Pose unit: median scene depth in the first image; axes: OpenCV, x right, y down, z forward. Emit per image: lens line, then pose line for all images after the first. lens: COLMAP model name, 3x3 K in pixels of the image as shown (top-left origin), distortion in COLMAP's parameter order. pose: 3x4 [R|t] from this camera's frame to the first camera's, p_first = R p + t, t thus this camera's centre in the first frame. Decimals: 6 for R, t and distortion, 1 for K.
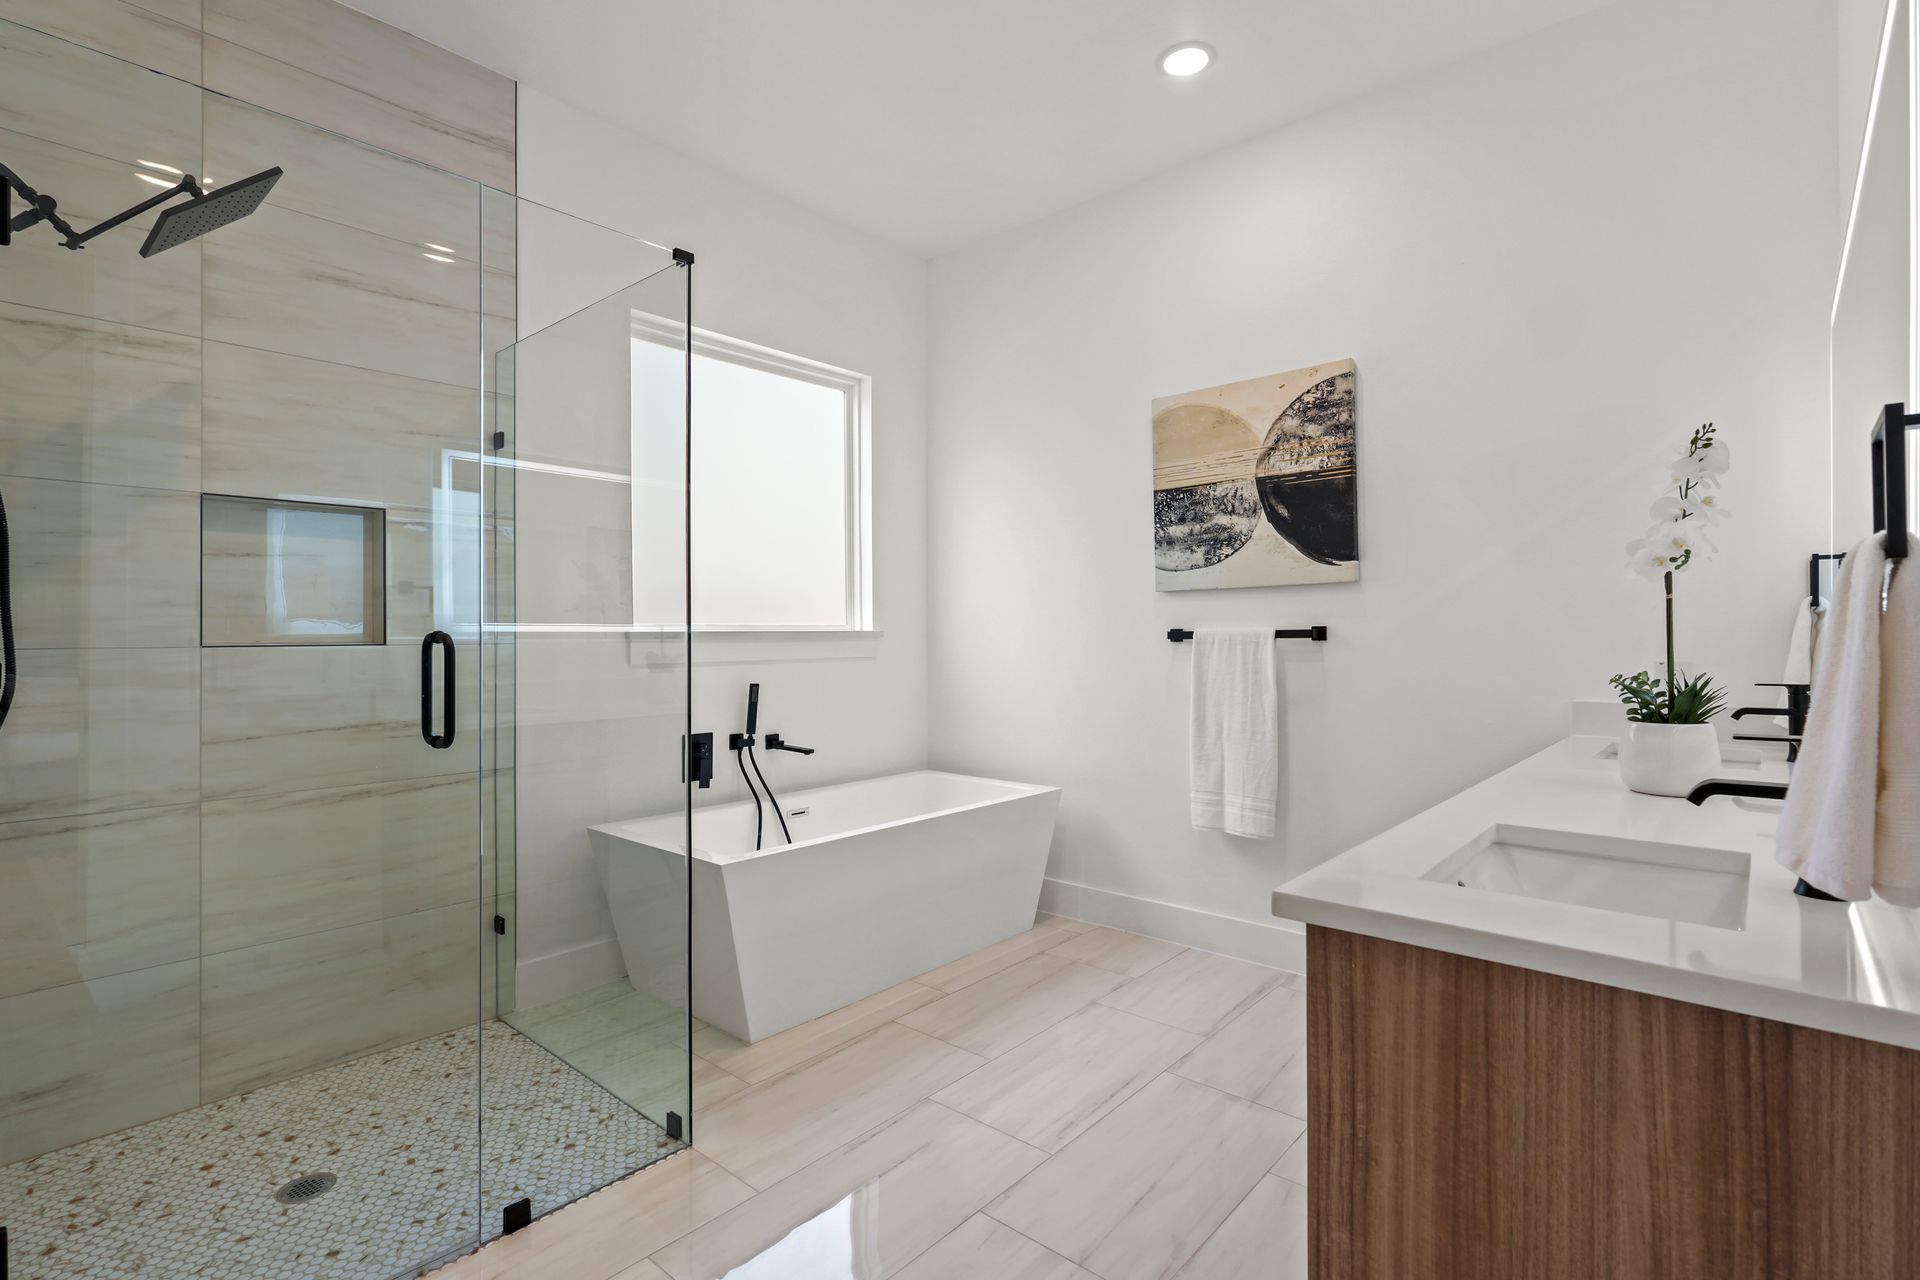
lens RADIAL K [[895.6, 0, 954.4], [0, 895.6, 628.9], [0, 0, 1]] dist [-0.002927, -0.000119]
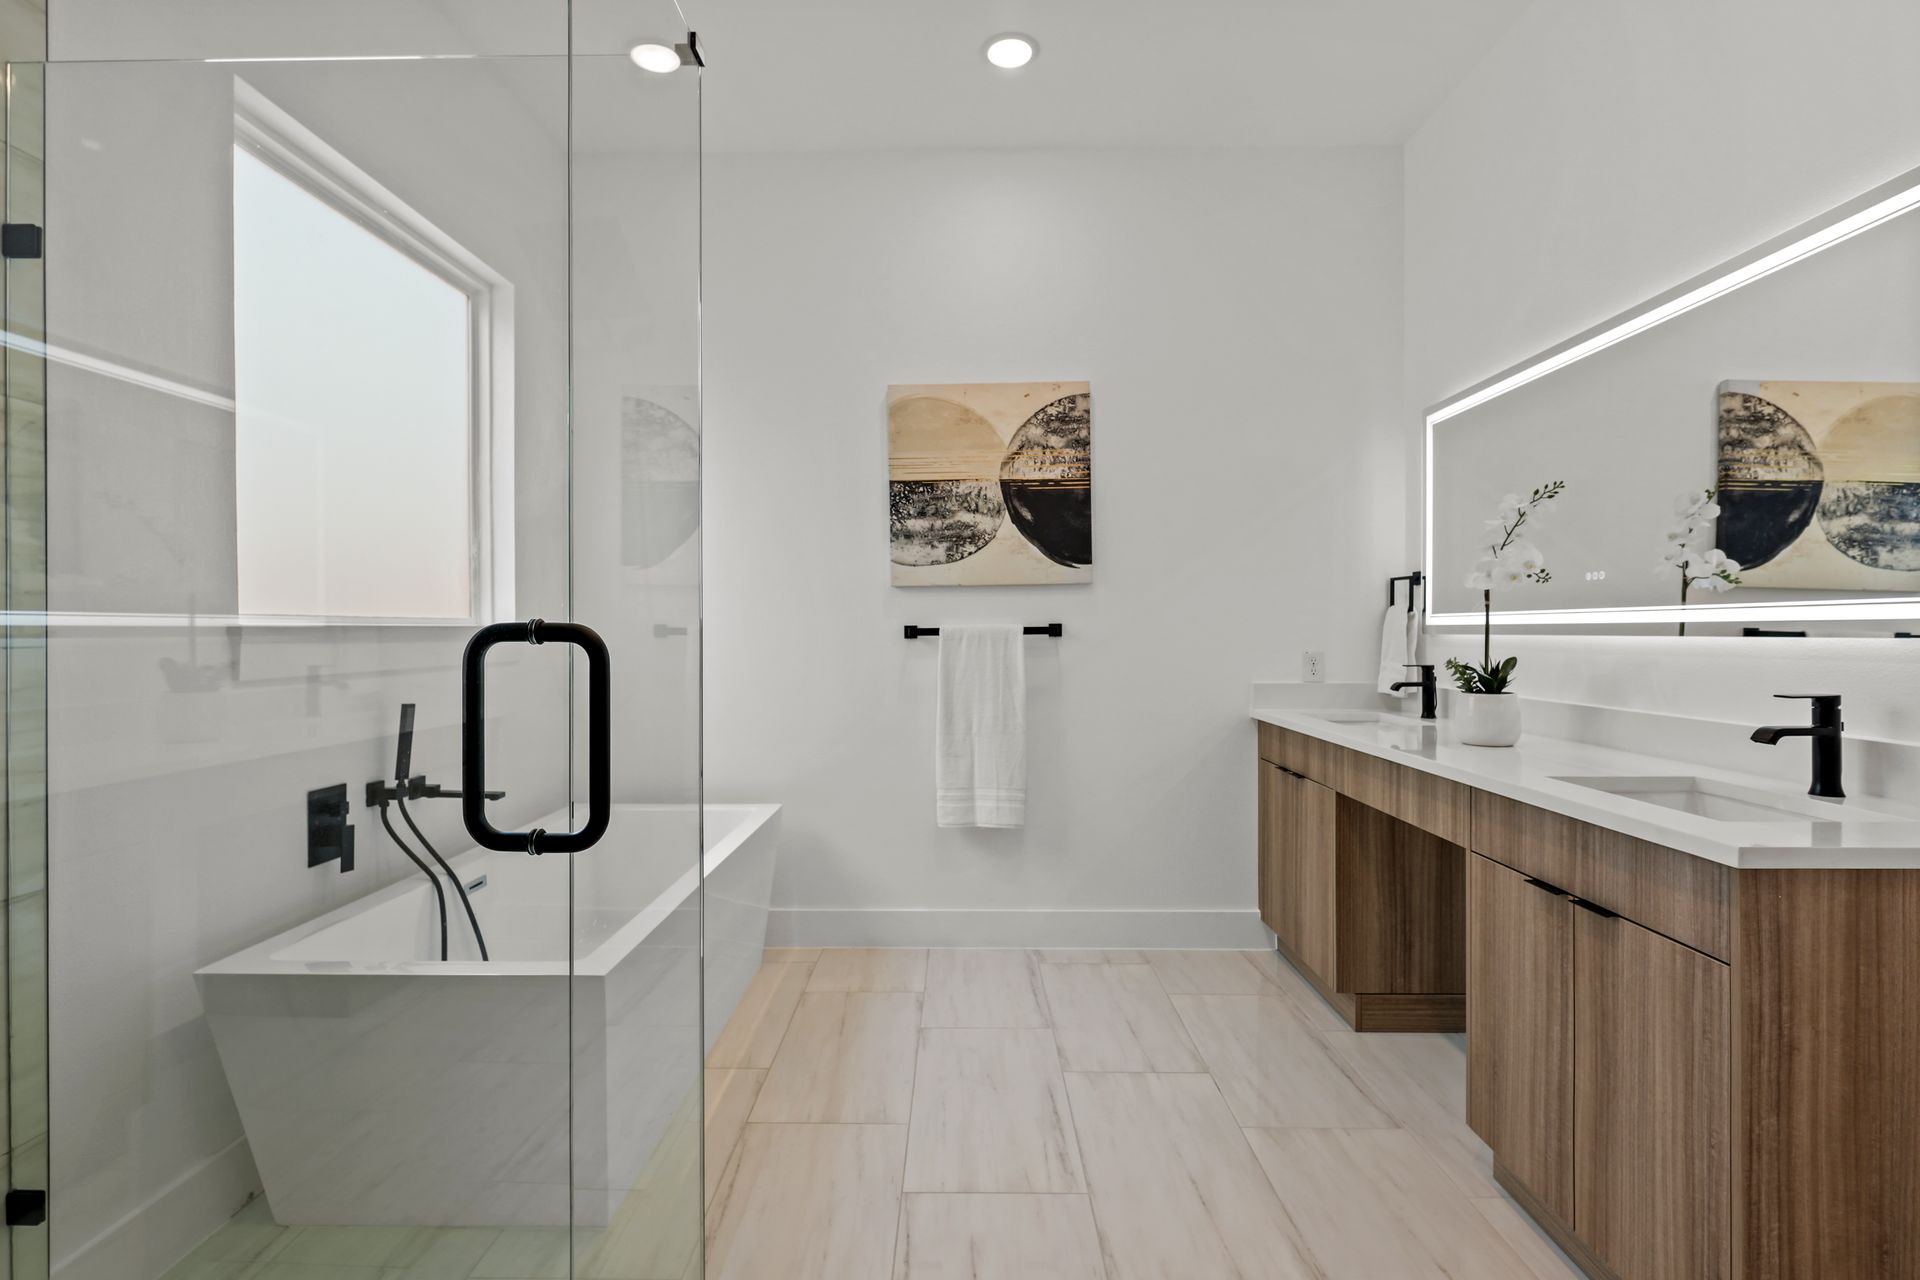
lens RADIAL K [[895.6, 0, 956.8], [0, 895.6, 631.4], [0, 0, 1]] dist [-0.002927, -0.000119]
pose [[0.767075, 0.000445, 0.641557, -0.380321], [-0.002958, 0.999992, 0.002842, 0.003959], [-0.641550, -0.004078, 0.767070, 0.248145]]
